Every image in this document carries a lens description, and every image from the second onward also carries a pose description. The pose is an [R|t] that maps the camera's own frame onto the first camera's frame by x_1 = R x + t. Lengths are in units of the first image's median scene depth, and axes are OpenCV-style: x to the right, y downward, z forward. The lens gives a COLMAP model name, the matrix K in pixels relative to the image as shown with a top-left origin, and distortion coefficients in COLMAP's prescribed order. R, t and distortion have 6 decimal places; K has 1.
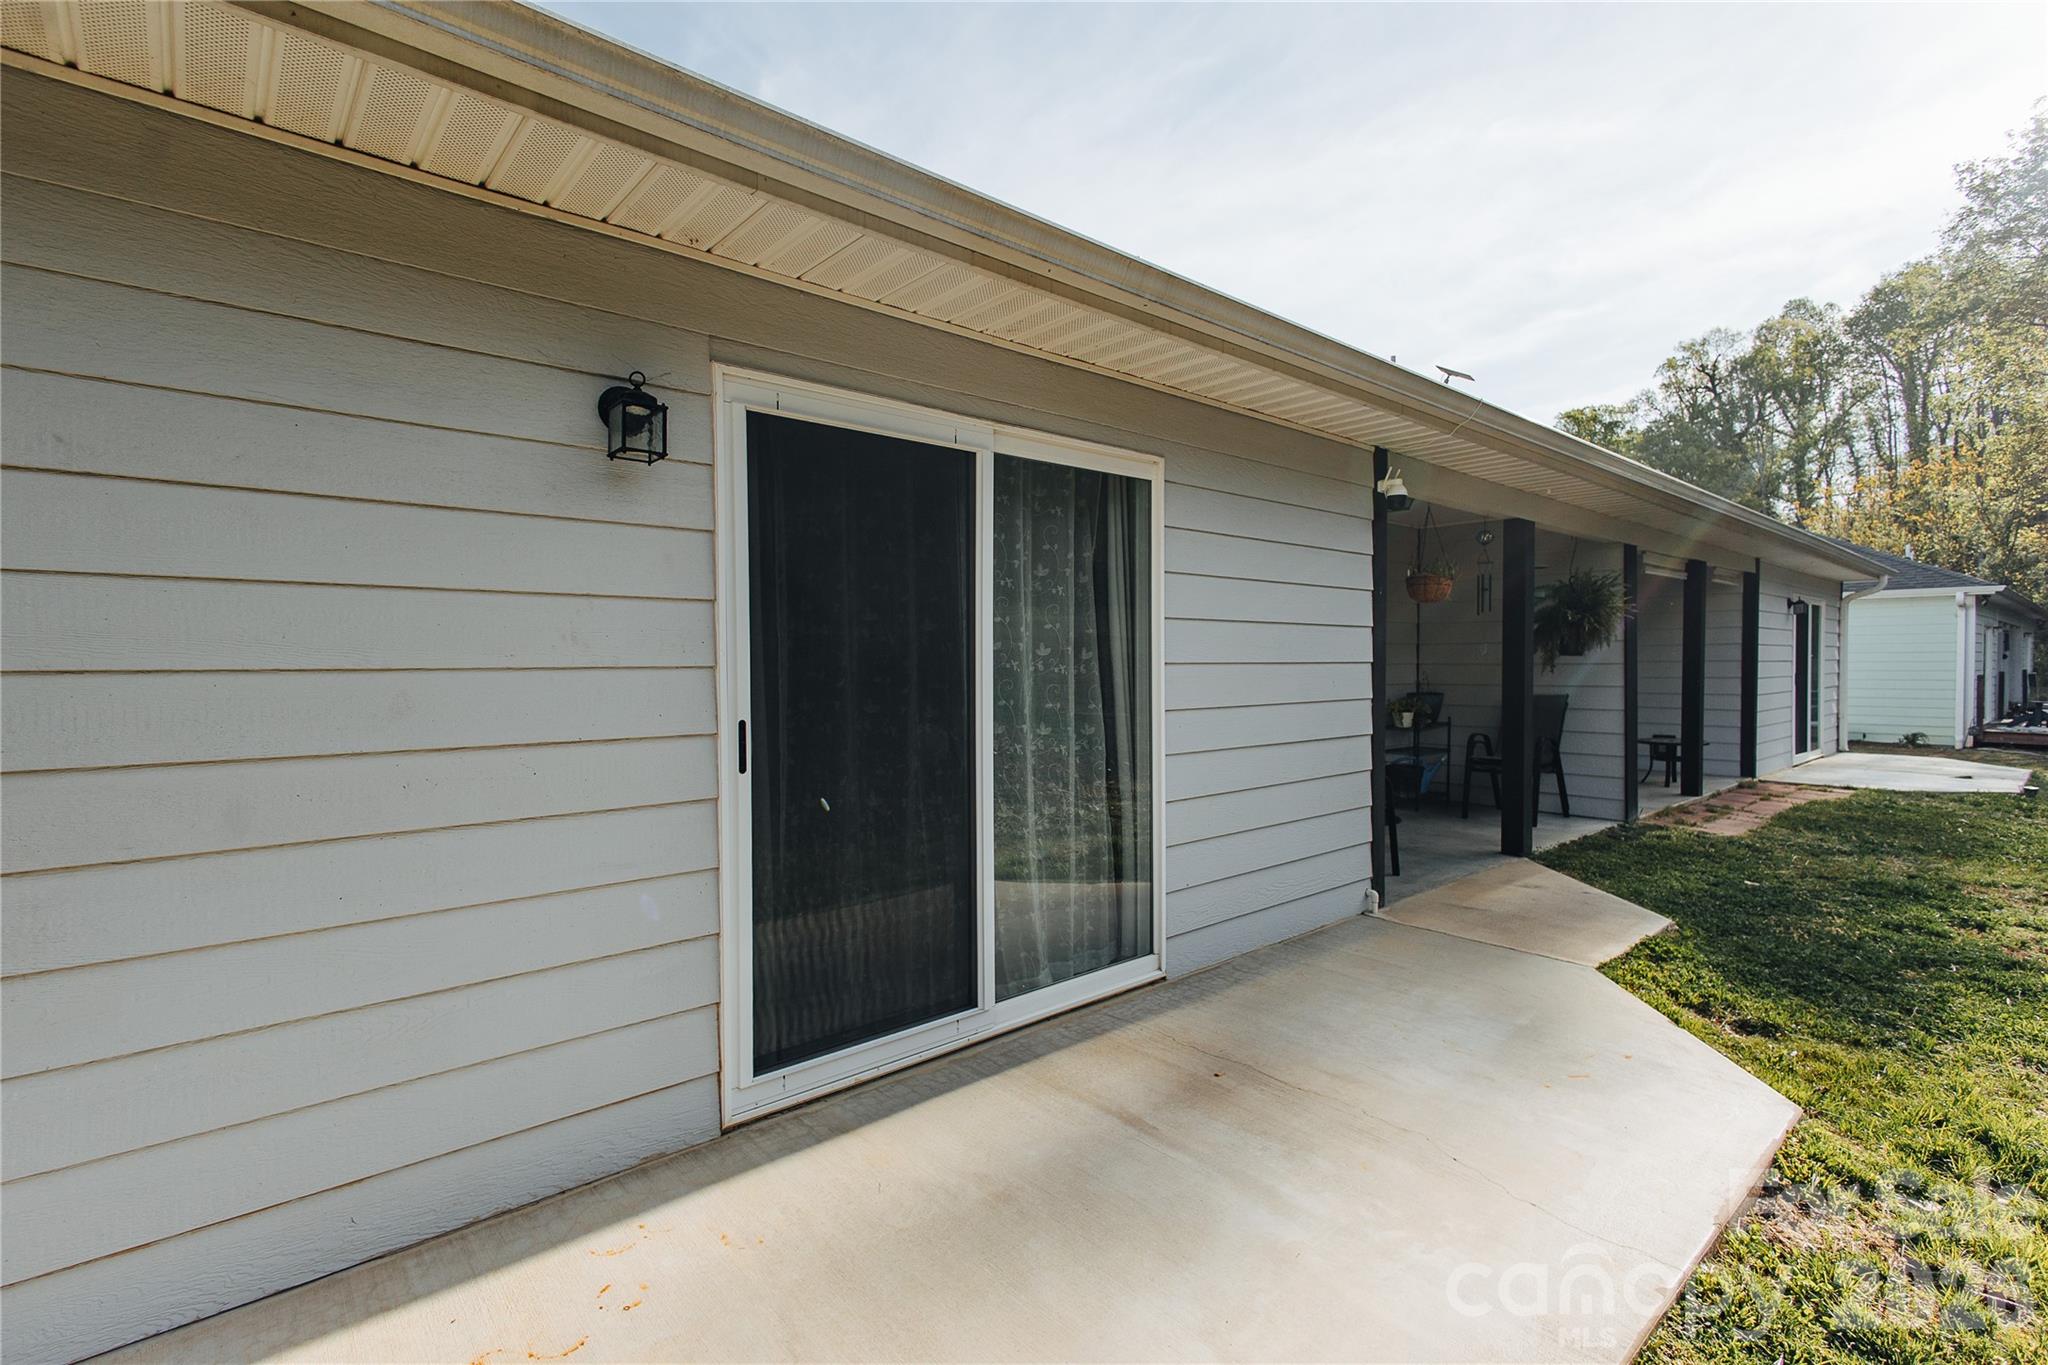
lens RADIAL K [[946.9, 0, 1024.0], [0, 946.9, 682.5], [0, 0, 1]] dist [0.010671, 0.001149]
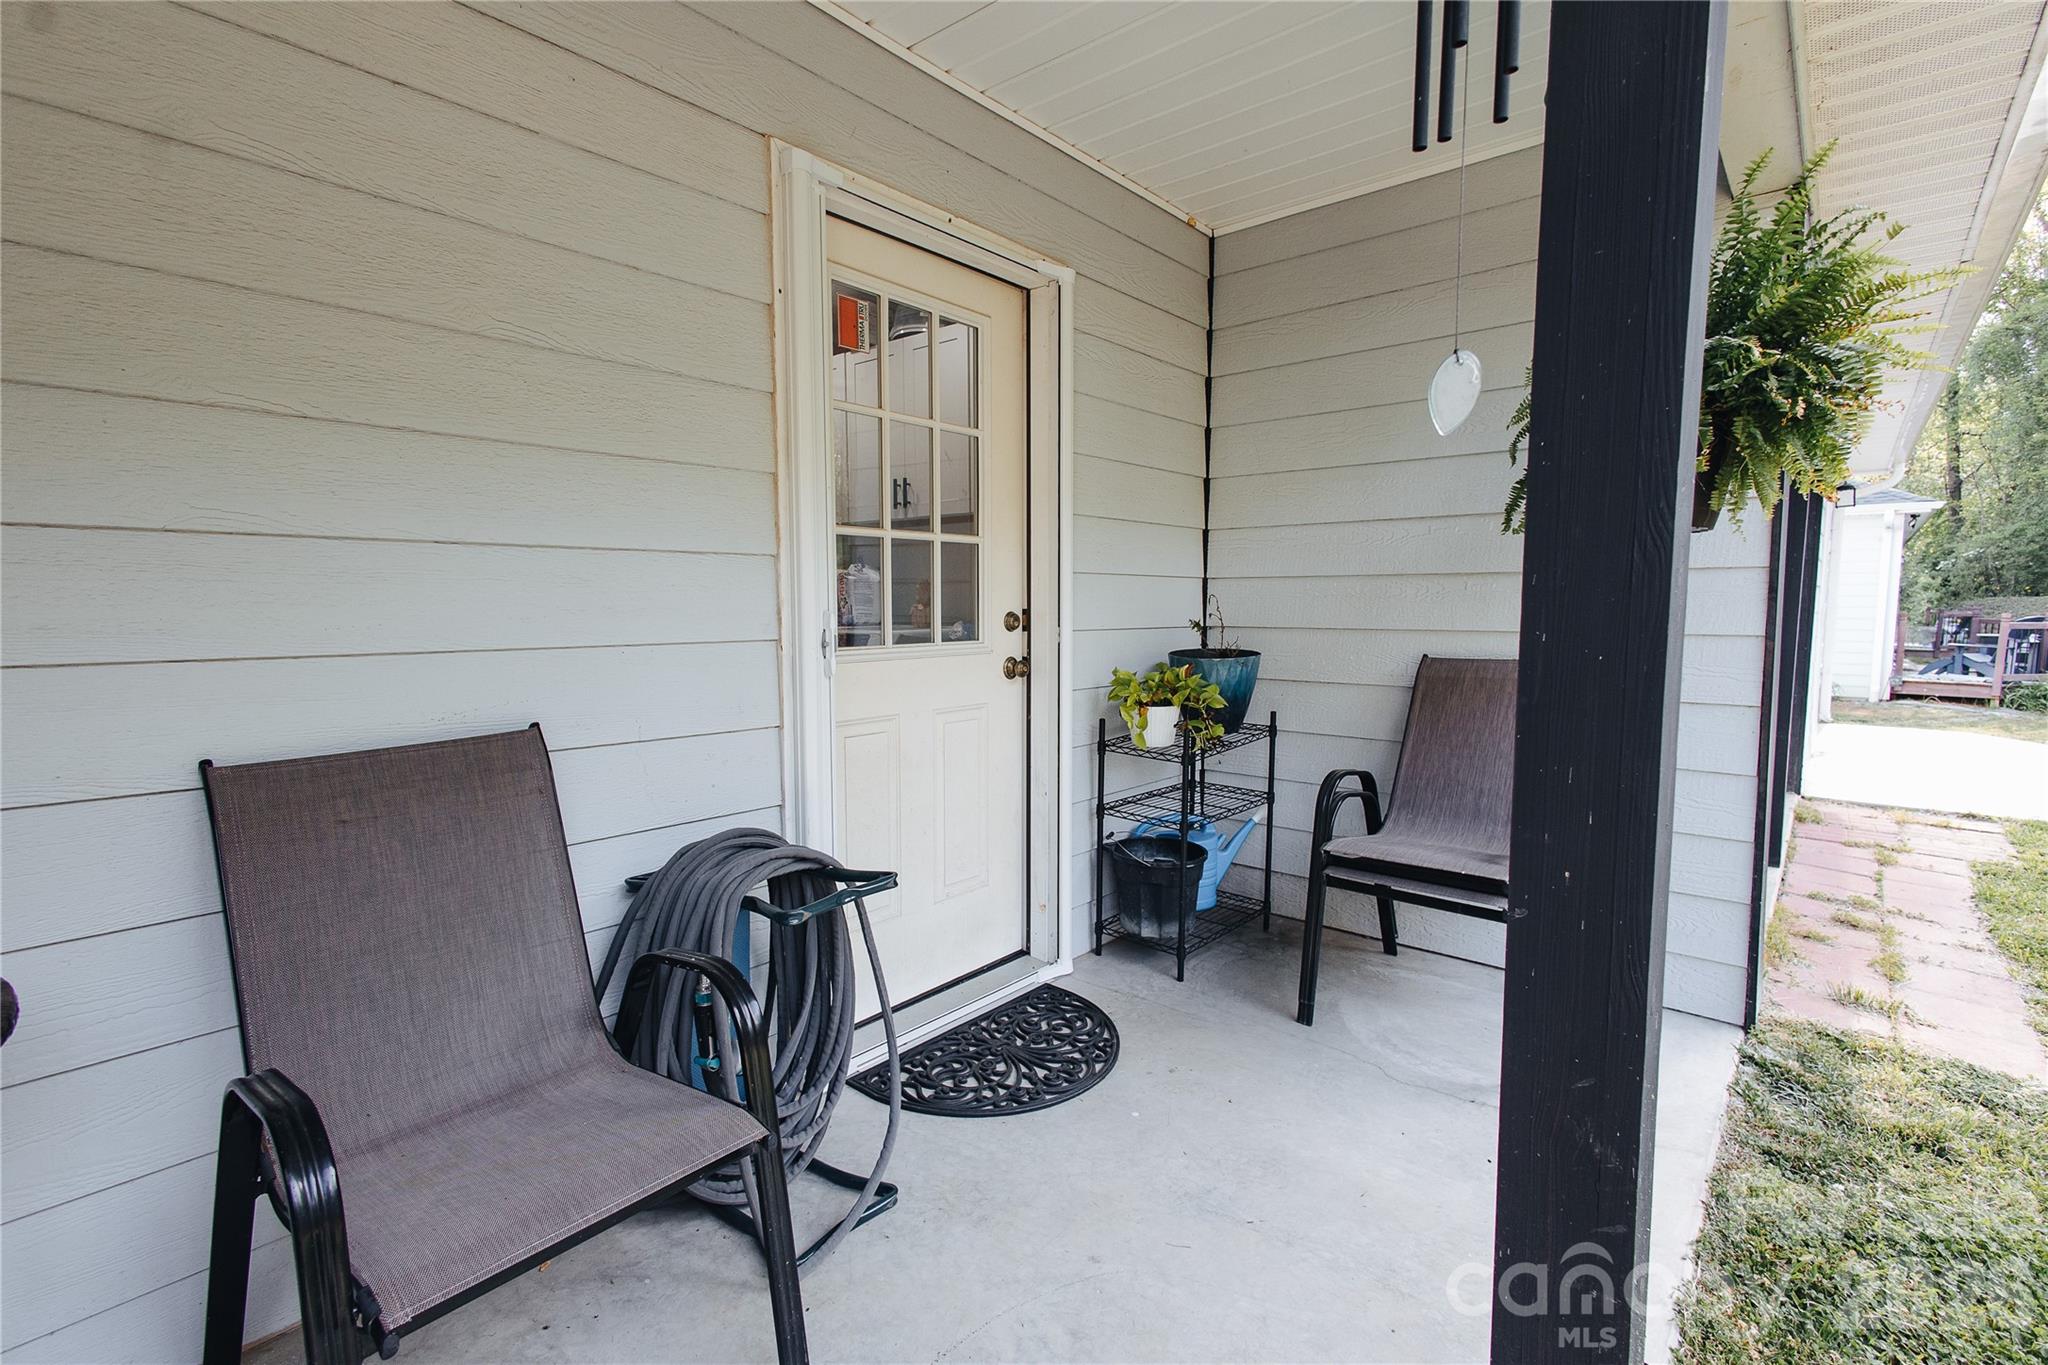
lens RADIAL K [[946.9, 0, 1024.0], [0, 946.9, 682.5], [0, 0, 1]] dist [0.010671, 0.001149]
pose [[0.989511, -0.008277, 0.144219, 0.290612], [-0.001069, 0.997910, 0.064612, -0.000931], [-0.144452, -0.064088, 0.987434, 0.630746]]
